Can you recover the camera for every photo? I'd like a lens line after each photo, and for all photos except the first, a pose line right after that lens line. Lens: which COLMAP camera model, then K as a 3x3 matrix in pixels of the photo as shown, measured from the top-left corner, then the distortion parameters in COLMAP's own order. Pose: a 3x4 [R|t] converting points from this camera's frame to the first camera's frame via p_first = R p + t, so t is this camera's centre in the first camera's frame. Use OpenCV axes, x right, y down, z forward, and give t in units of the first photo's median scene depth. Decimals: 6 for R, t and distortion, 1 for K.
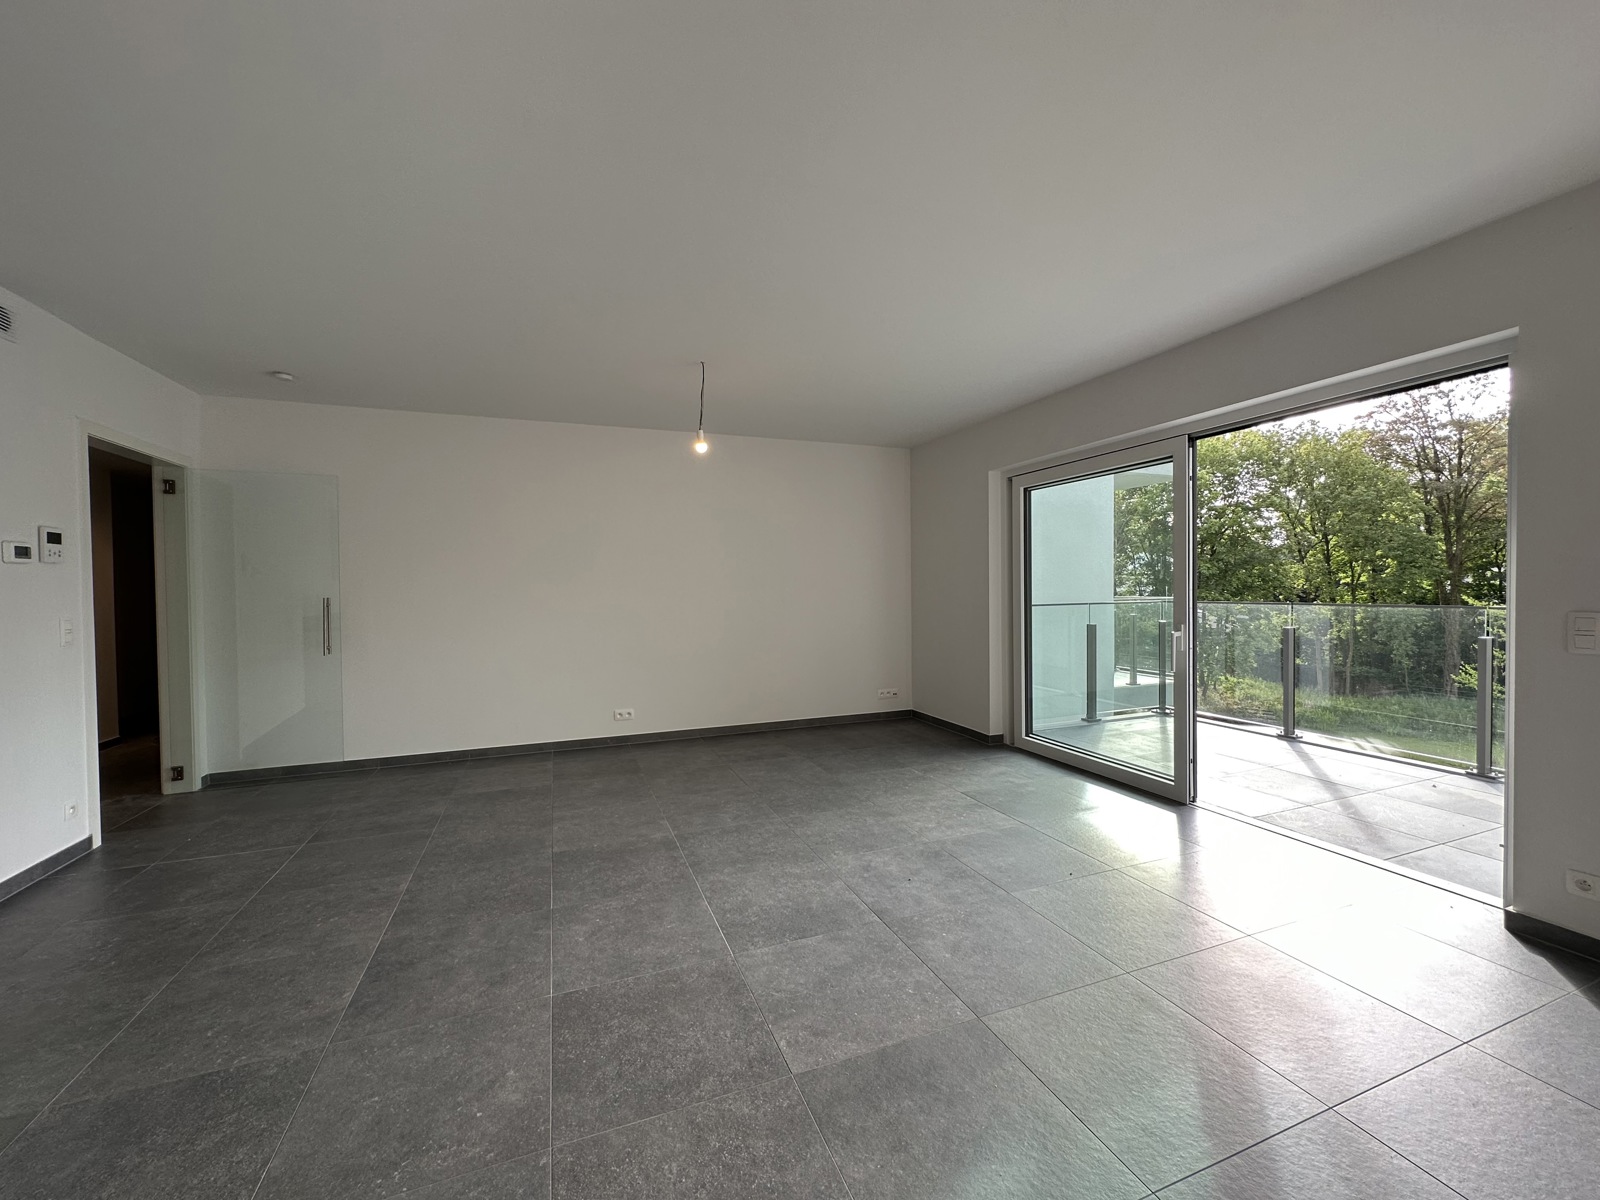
lens RADIAL K [[638.1, 0, 800.0], [0, 638.1, 600.0], [0, 0, 1]] dist [0.000355, 0.000306]
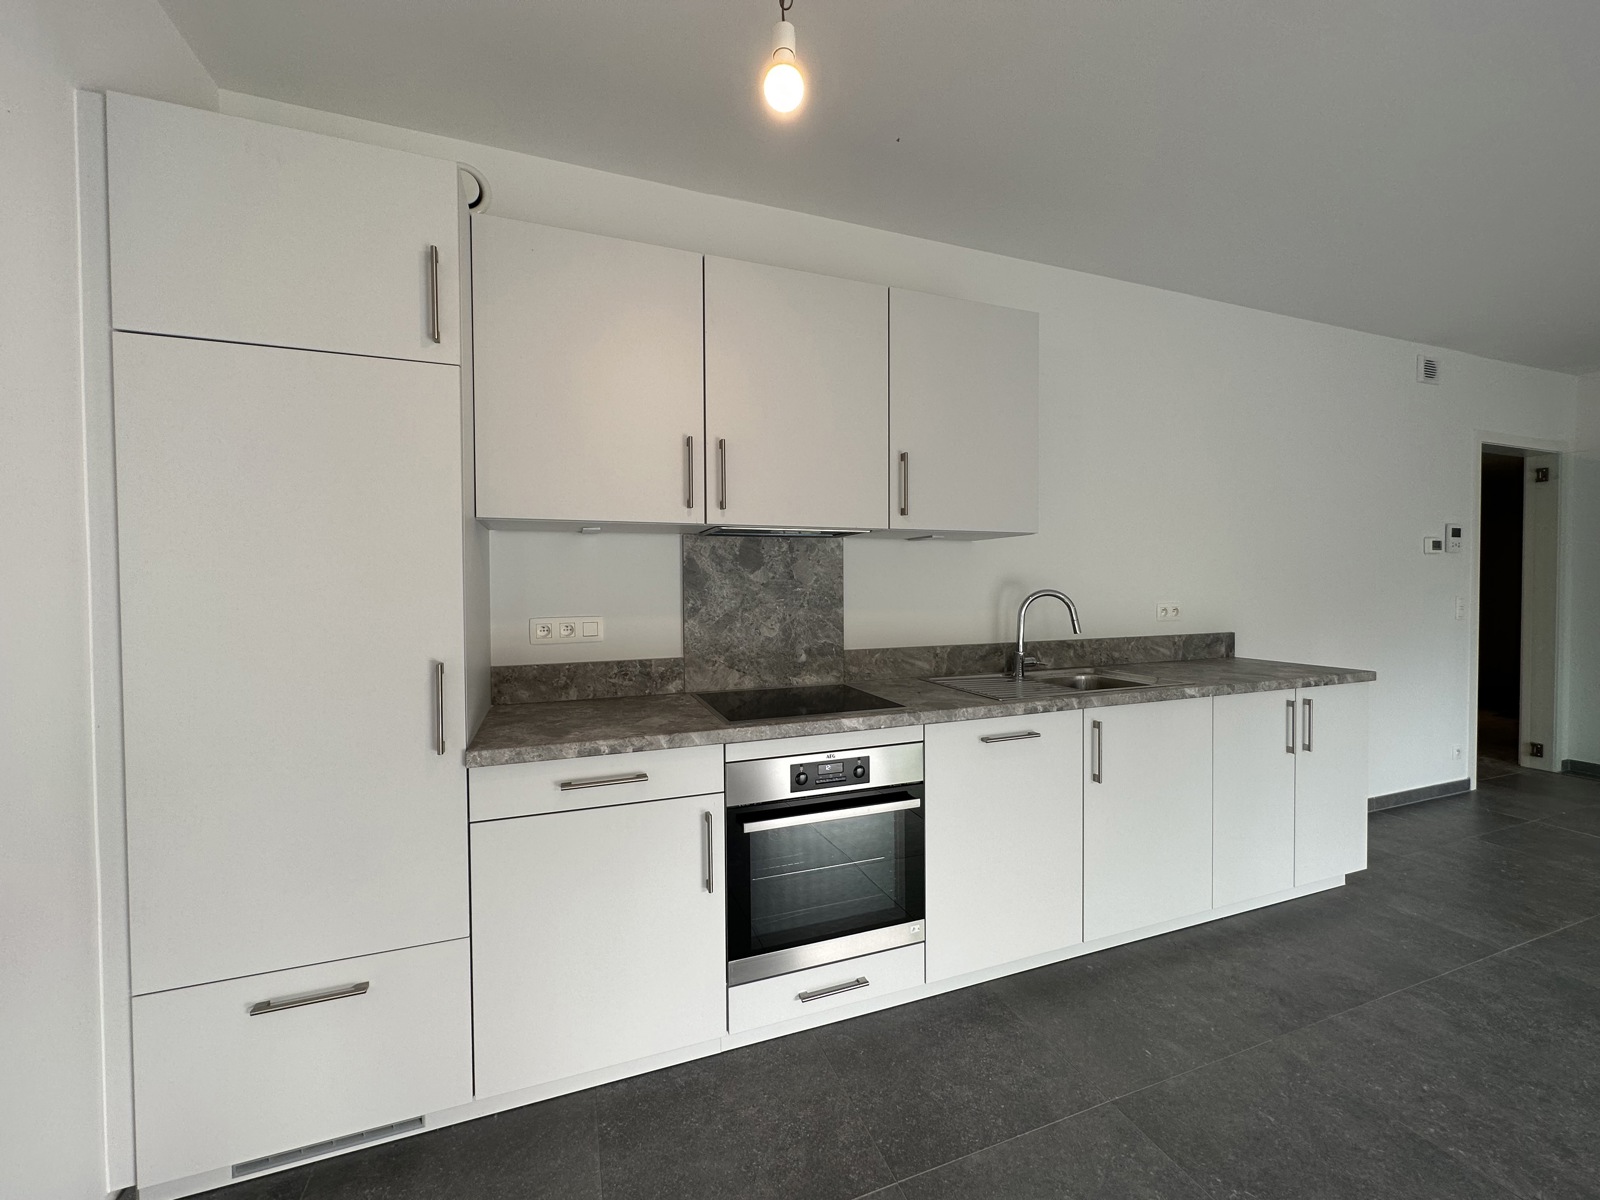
lens RADIAL K [[638.1, 0, 800.0], [0, 638.1, 600.0], [0, 0, 1]] dist [0.000355, 0.000306]
pose [[-0.006981, 0.033752, -0.999406, 0.087512], [-0.012484, 0.999349, 0.033837, 0.008034], [0.999898, 0.012713, -0.006555, -0.254629]]
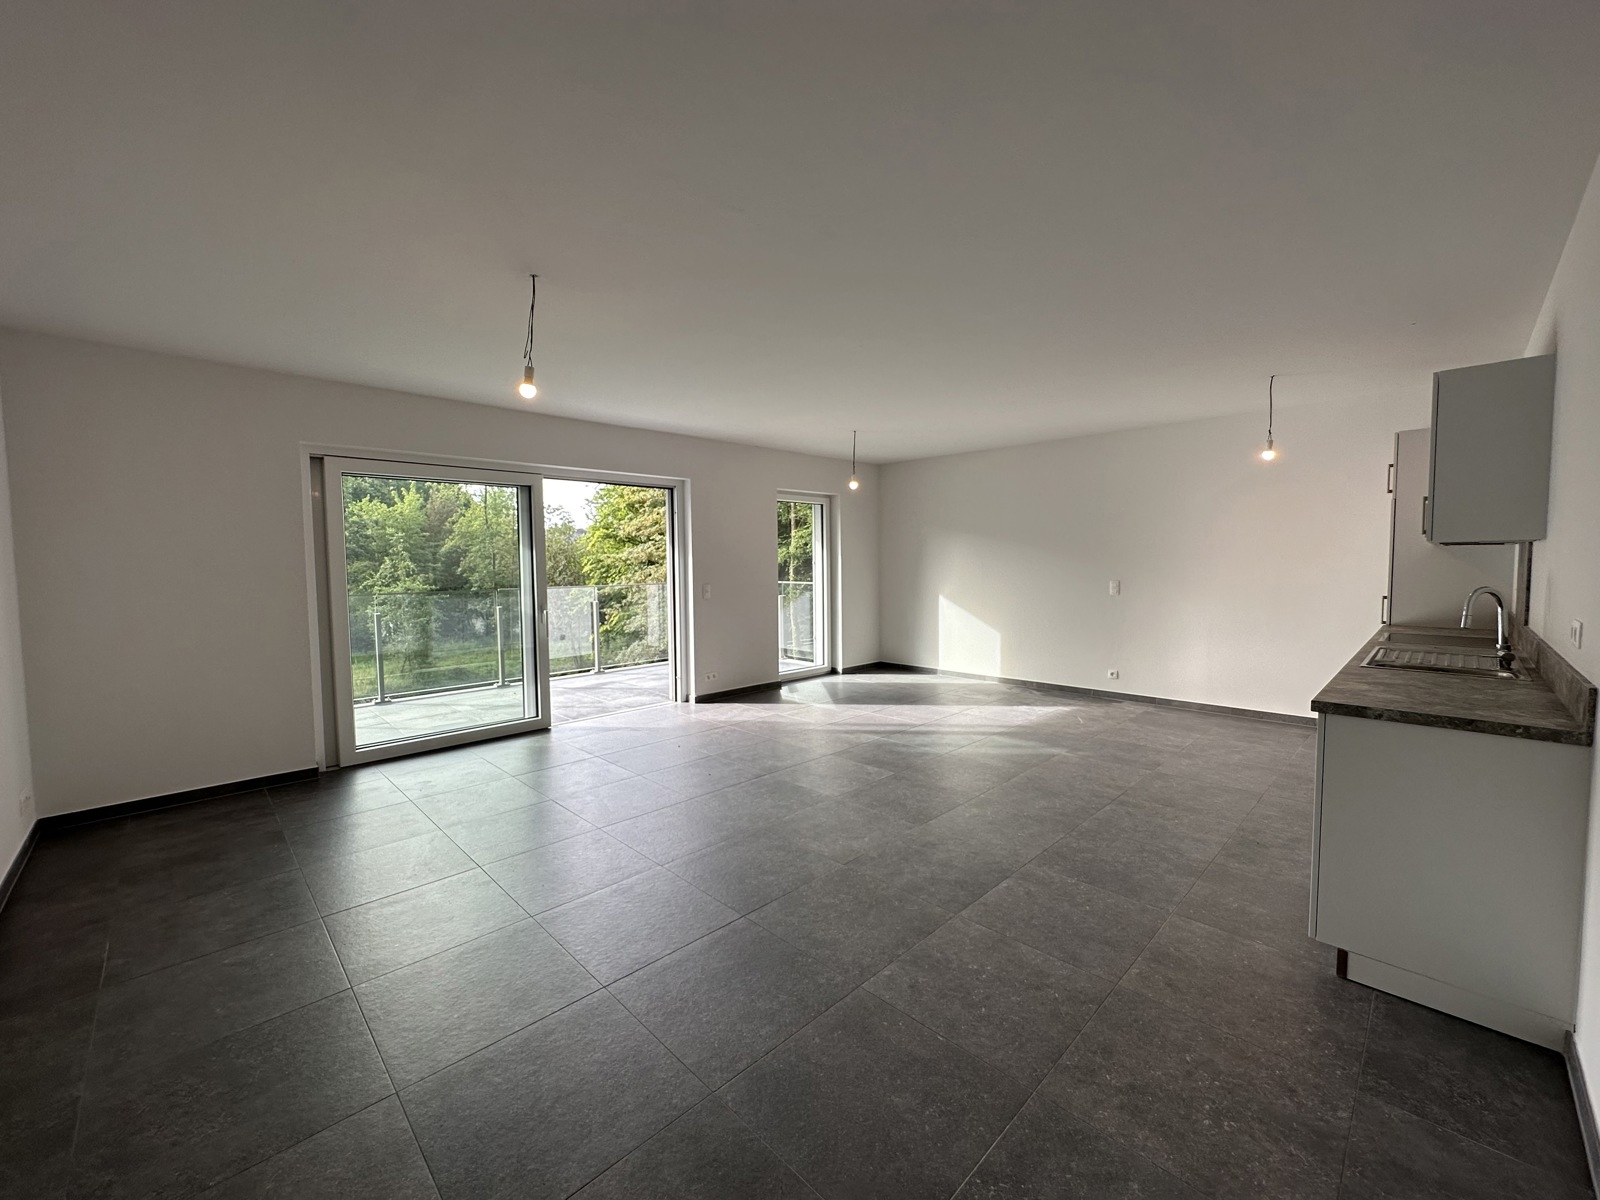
lens RADIAL K [[637.4, 0, 796.2], [0, 637.4, 598.4], [0, 0, 1]] dist [0.000982, 0.000359]
pose [[-0.393285, -0.035582, 0.918728, -1.096764], [0.033118, 0.998054, 0.052831, -0.040843], [-0.918820, 0.051204, -0.391341, 1.190684]]
